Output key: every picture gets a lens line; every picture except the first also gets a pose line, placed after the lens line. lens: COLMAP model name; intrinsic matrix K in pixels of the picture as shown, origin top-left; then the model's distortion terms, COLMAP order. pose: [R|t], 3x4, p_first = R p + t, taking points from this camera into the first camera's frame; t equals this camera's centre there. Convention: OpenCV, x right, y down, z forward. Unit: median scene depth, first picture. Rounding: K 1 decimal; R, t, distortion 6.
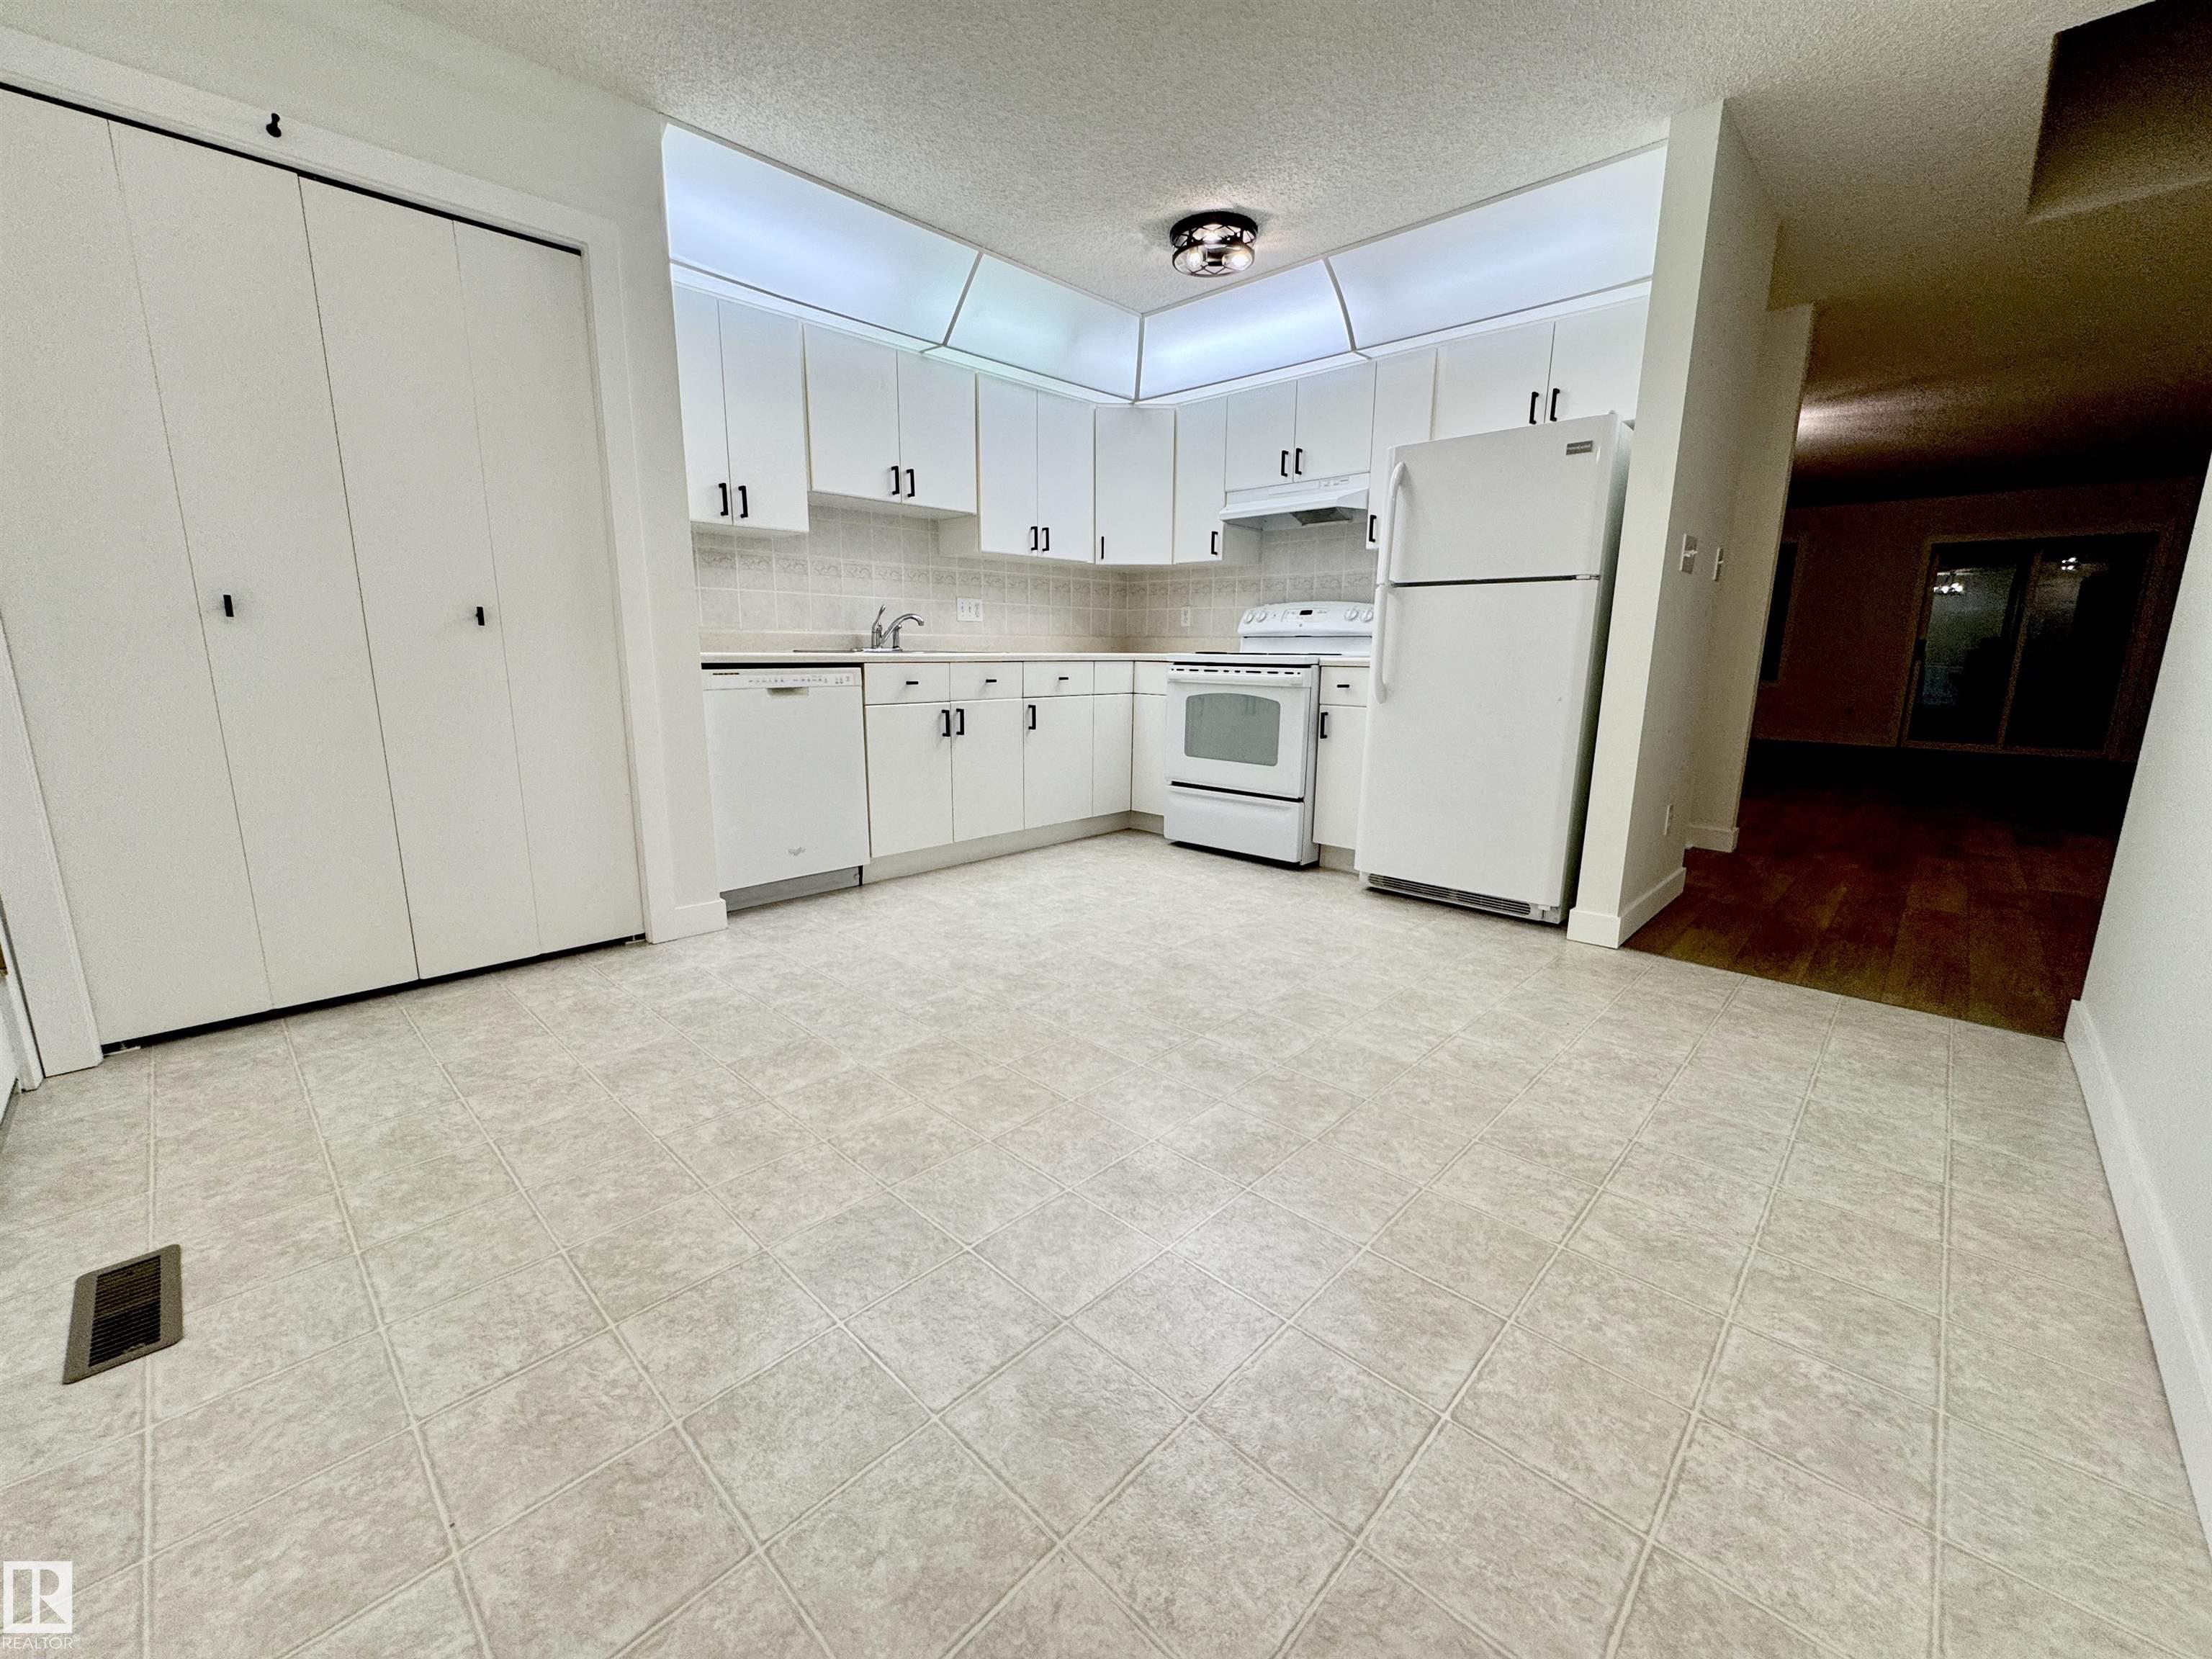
lens RADIAL K [[883.9, 0, 1104.5], [0, 883.9, 828.0], [0, 0, 1]] dist [-0.003008, -0.000321]
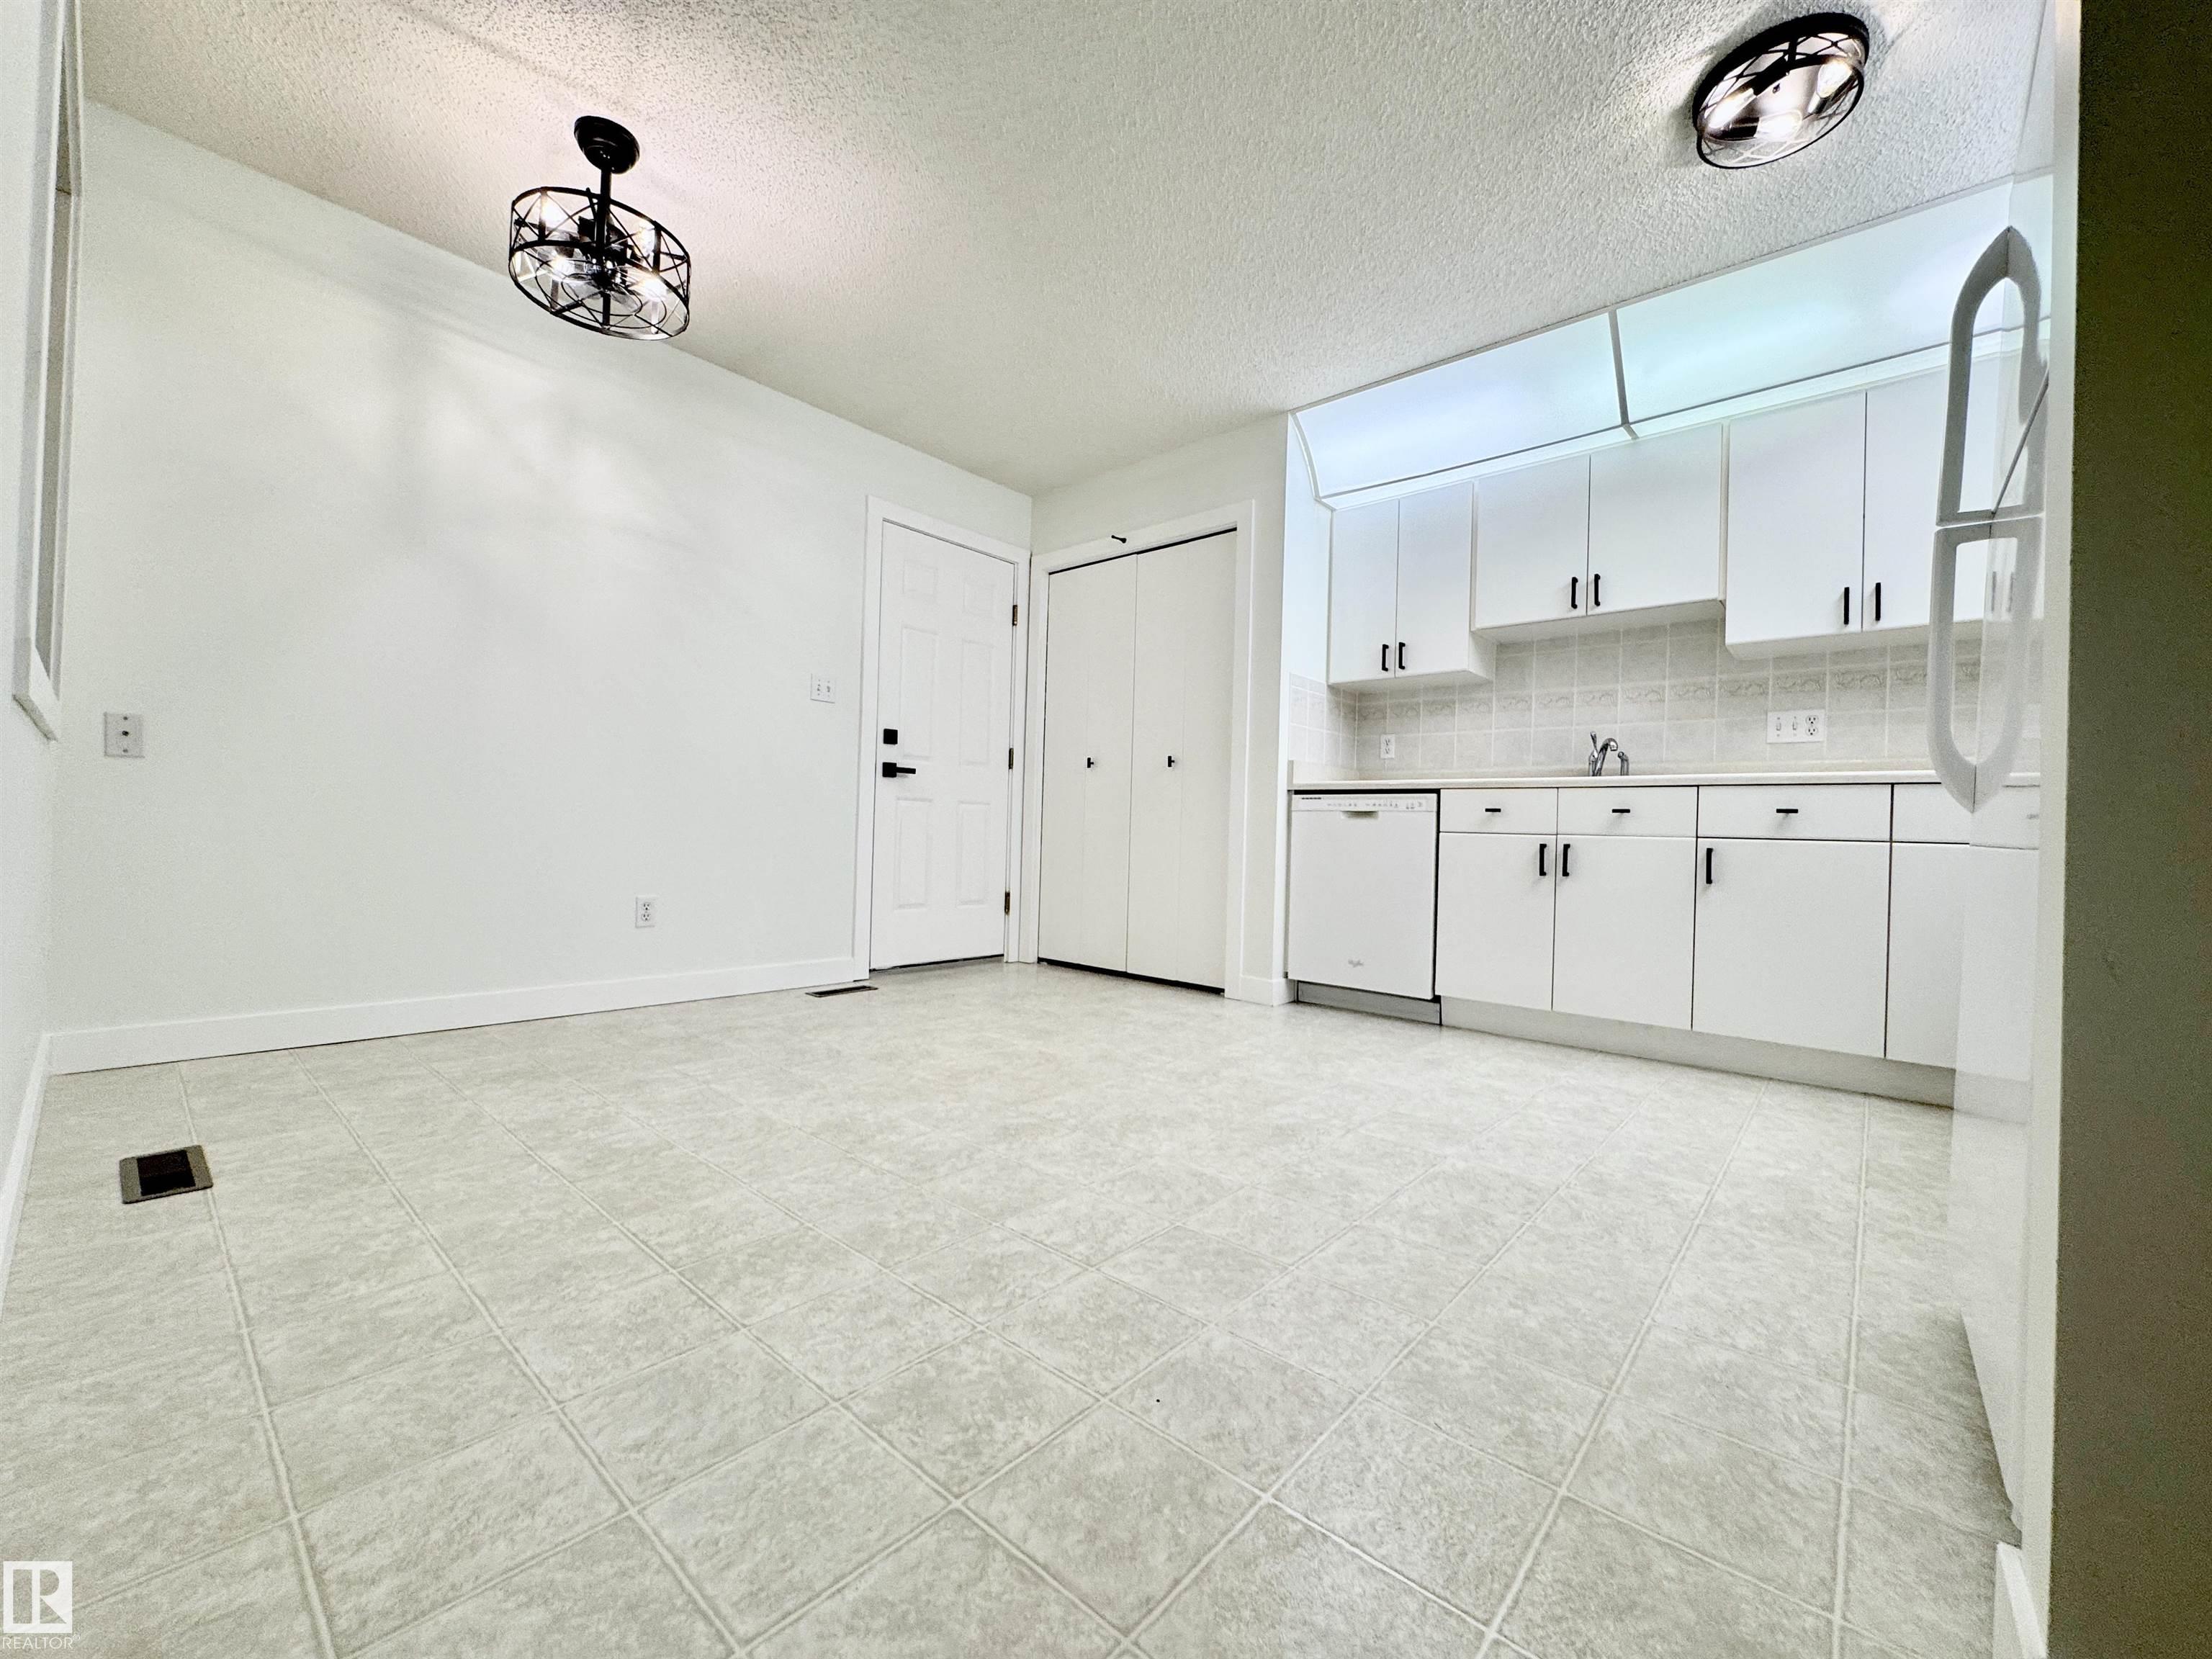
lens RADIAL K [[883.9, 0, 1104.5], [0, 883.9, 828.0], [0, 0, 1]] dist [-0.003008, -0.000321]
pose [[0.039732, -0.012450, -0.999133, 0.709307], [-0.228793, 0.973244, -0.021226, -0.040334], [0.972664, 0.229437, 0.035821, 0.632486]]
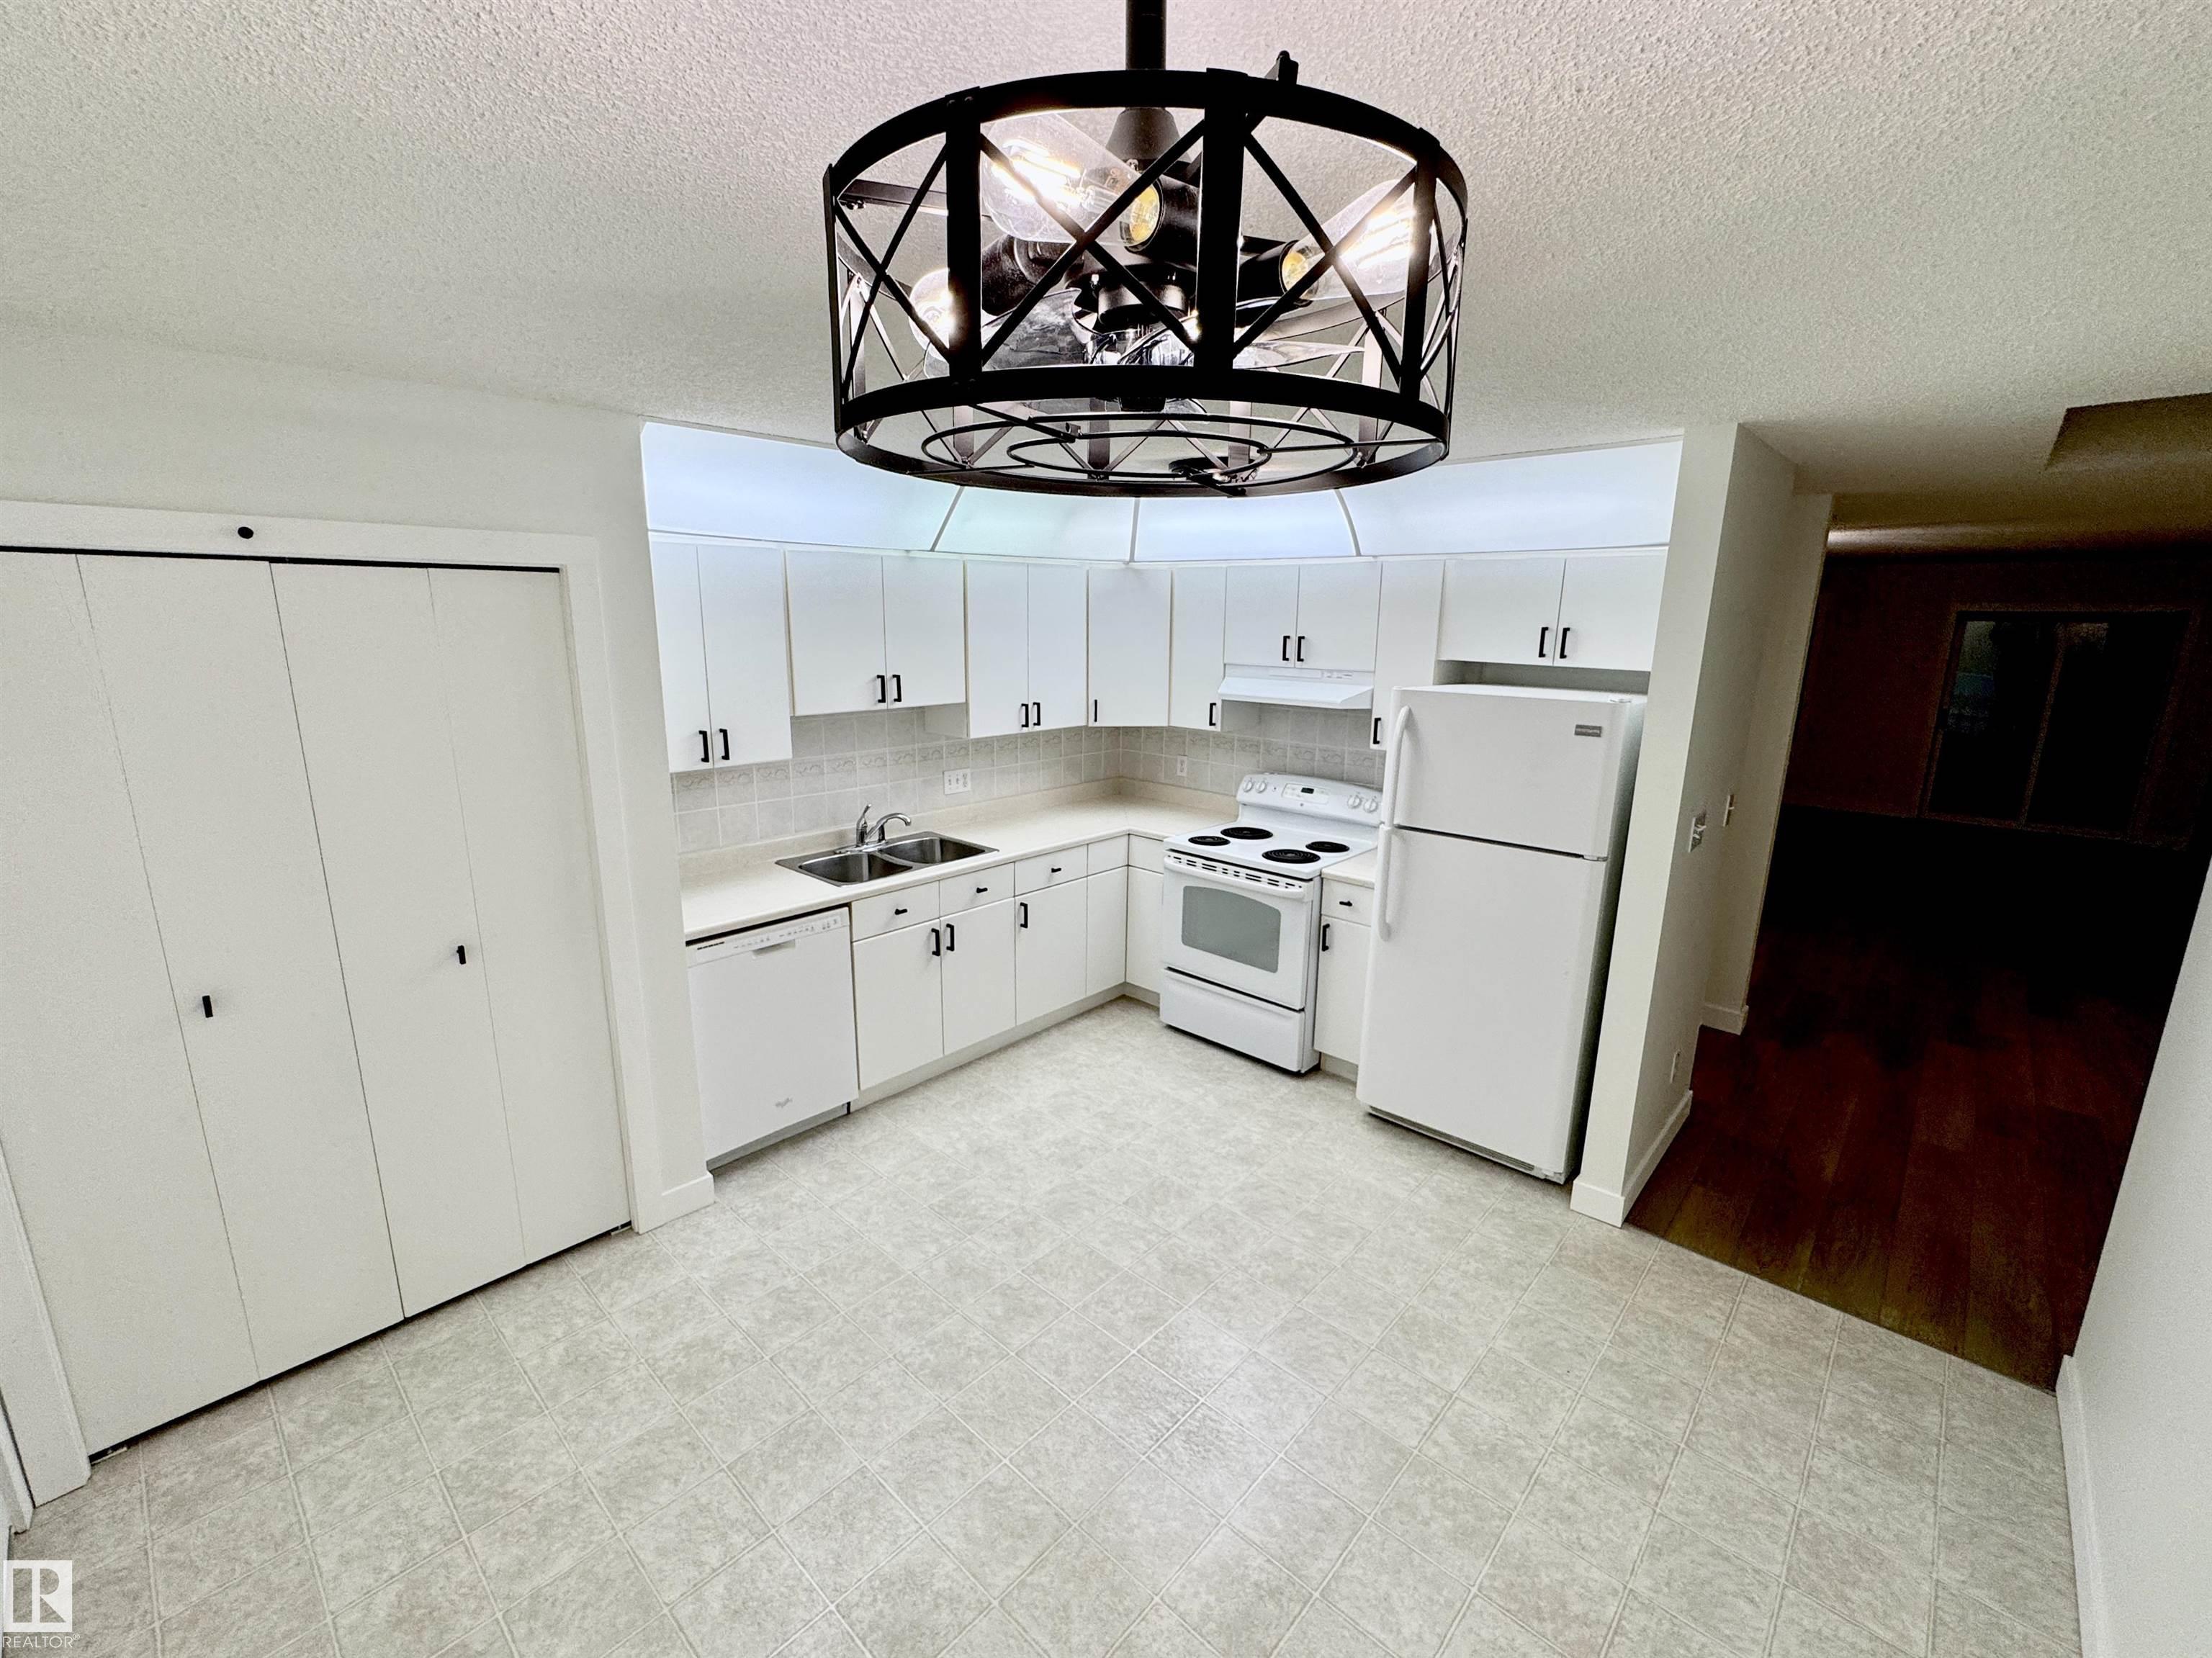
lens RADIAL K [[939.4, 0, 1104.2], [0, 939.4, 829.1], [0, 0, 1]] dist [-0.004079, 0.000564]
pose [[0.999886, -0.000912, 0.015049, -0.012022], [0.000554, 0.999718, 0.023755, -0.299080], [-0.015067, -0.023744, 0.999605, -0.028371]]
